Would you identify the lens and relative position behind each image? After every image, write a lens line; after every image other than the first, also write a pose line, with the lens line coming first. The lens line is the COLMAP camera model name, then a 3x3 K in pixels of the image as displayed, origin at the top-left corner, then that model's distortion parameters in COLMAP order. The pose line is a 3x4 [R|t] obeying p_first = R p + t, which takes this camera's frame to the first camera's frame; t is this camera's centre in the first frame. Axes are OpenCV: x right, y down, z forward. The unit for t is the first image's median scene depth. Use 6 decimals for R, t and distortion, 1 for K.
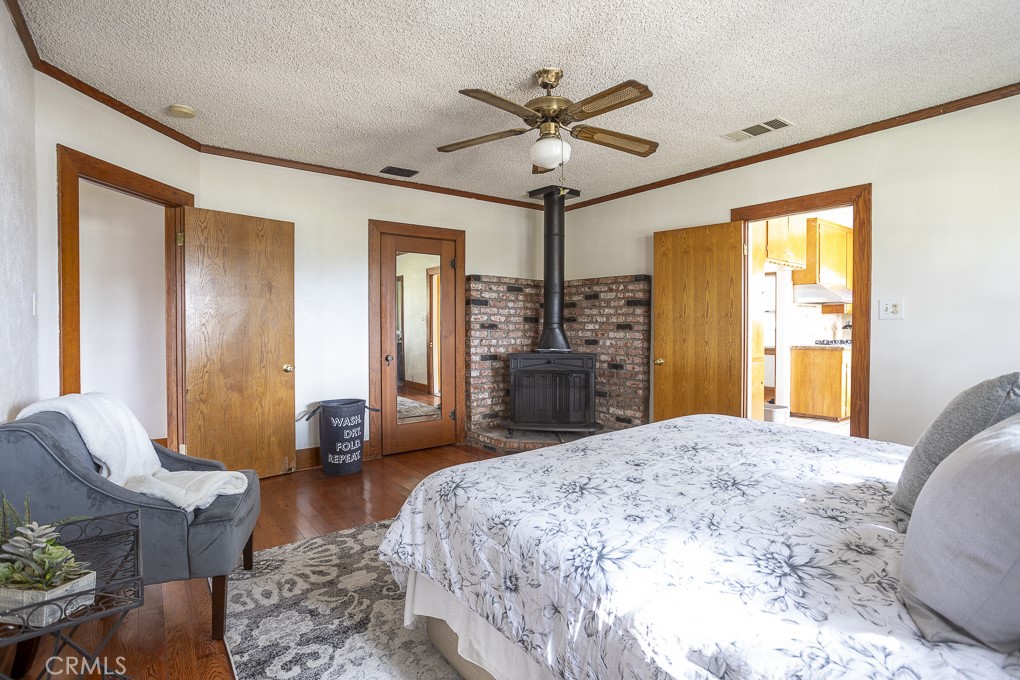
lens RADIAL K [[501.7, 0, 511.5], [0, 501.7, 330.1], [0, 0, 1]] dist [-0.022349, 0.014866]
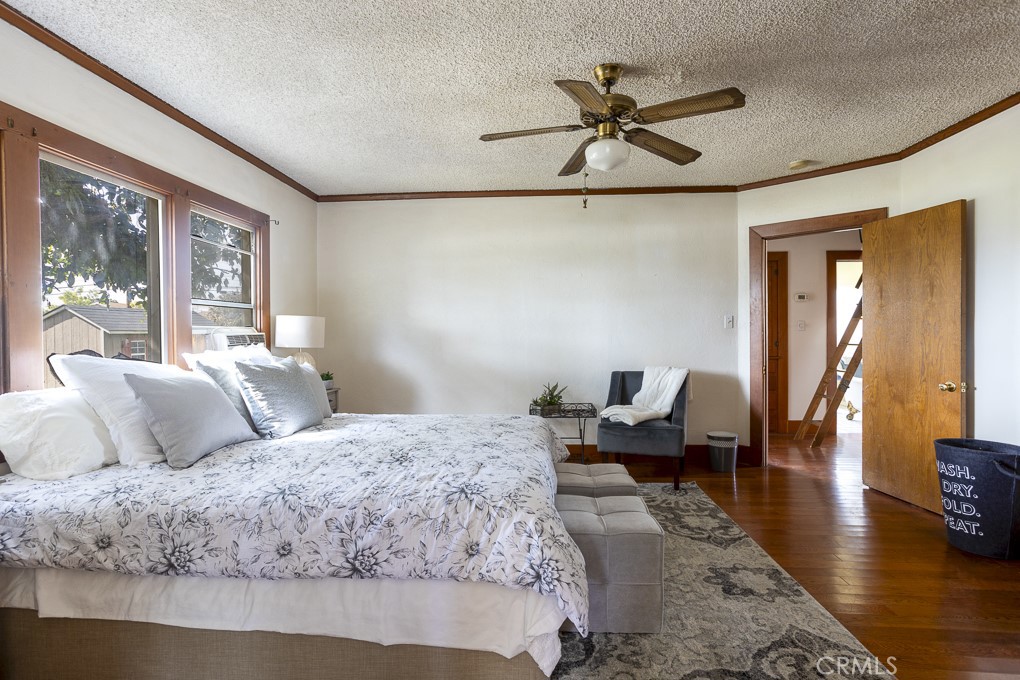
lens RADIAL K [[501.7, 0, 511.6], [0, 501.7, 337.9], [0, 0, 1]] dist [-0.022349, 0.014866]
pose [[-0.648796, 0.016225, -0.760789, 0.629816], [0.001840, 0.999803, 0.019753, -0.018979], [0.760960, 0.011416, -0.648699, 1.020380]]
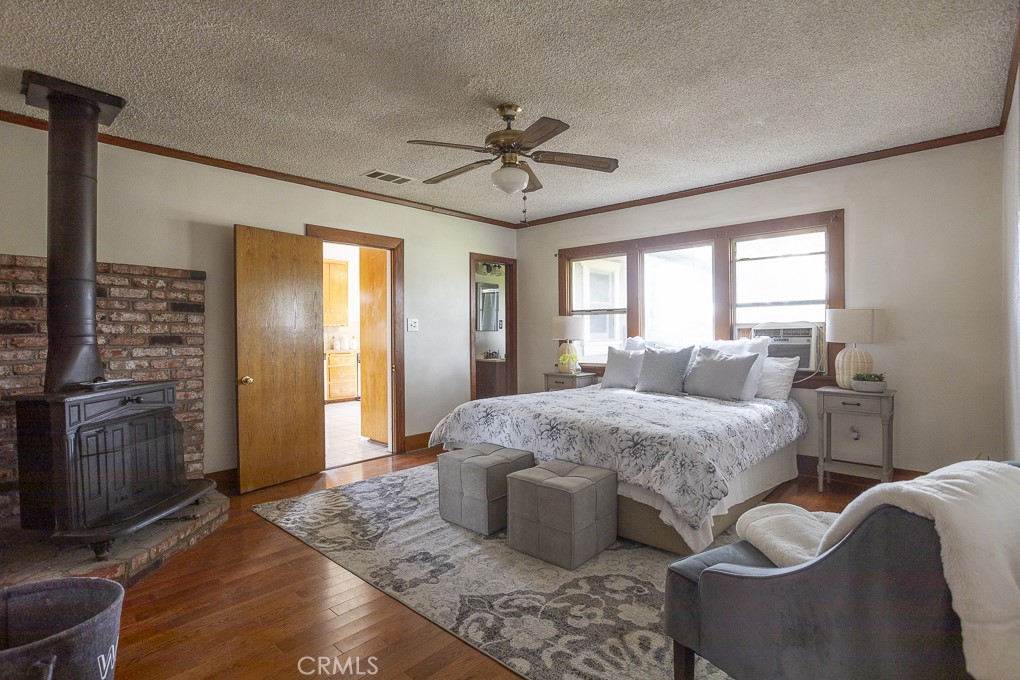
lens RADIAL K [[501.7, 0, 503.9], [0, 501.7, 335.3], [0, 0, 1]] dist [-0.022349, 0.014866]
pose [[-0.161138, -0.003342, 0.986926, -0.702836], [0.018968, 0.999799, 0.006482, -0.011397], [-0.986750, 0.019765, -0.161042, 0.830715]]
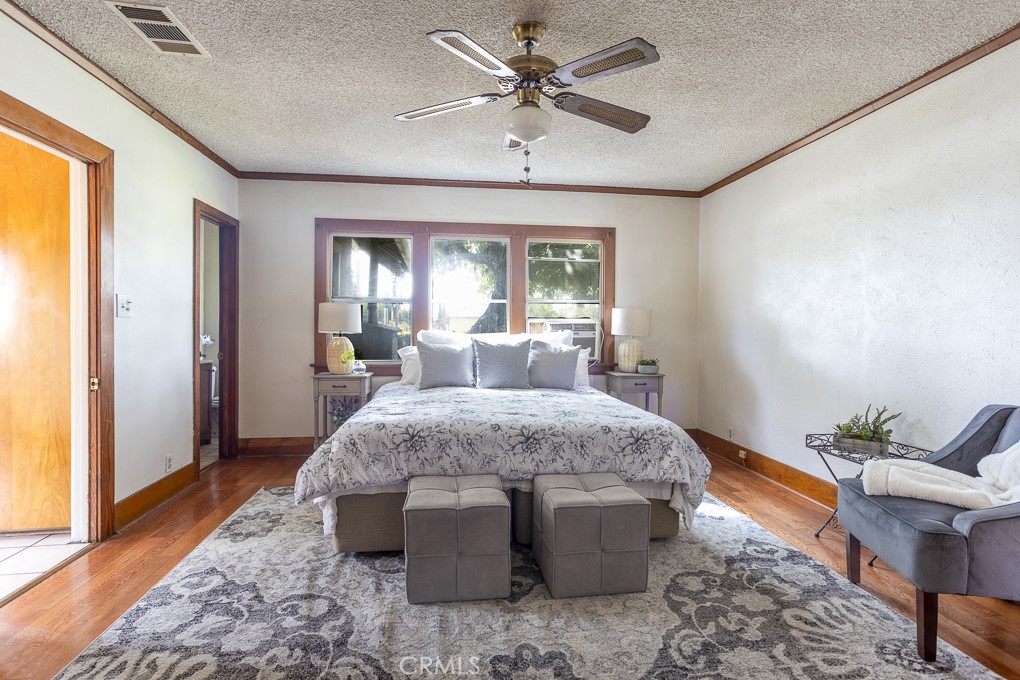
lens RADIAL K [[501.7, 0, 506.6], [0, 501.7, 334.9], [0, 0, 1]] dist [-0.022349, 0.014866]
pose [[-0.866697, -0.013888, 0.498642, -0.221101], [-0.000996, 0.999659, 0.026111, -0.011443], [-0.498834, 0.022133, -0.866415, 1.219926]]
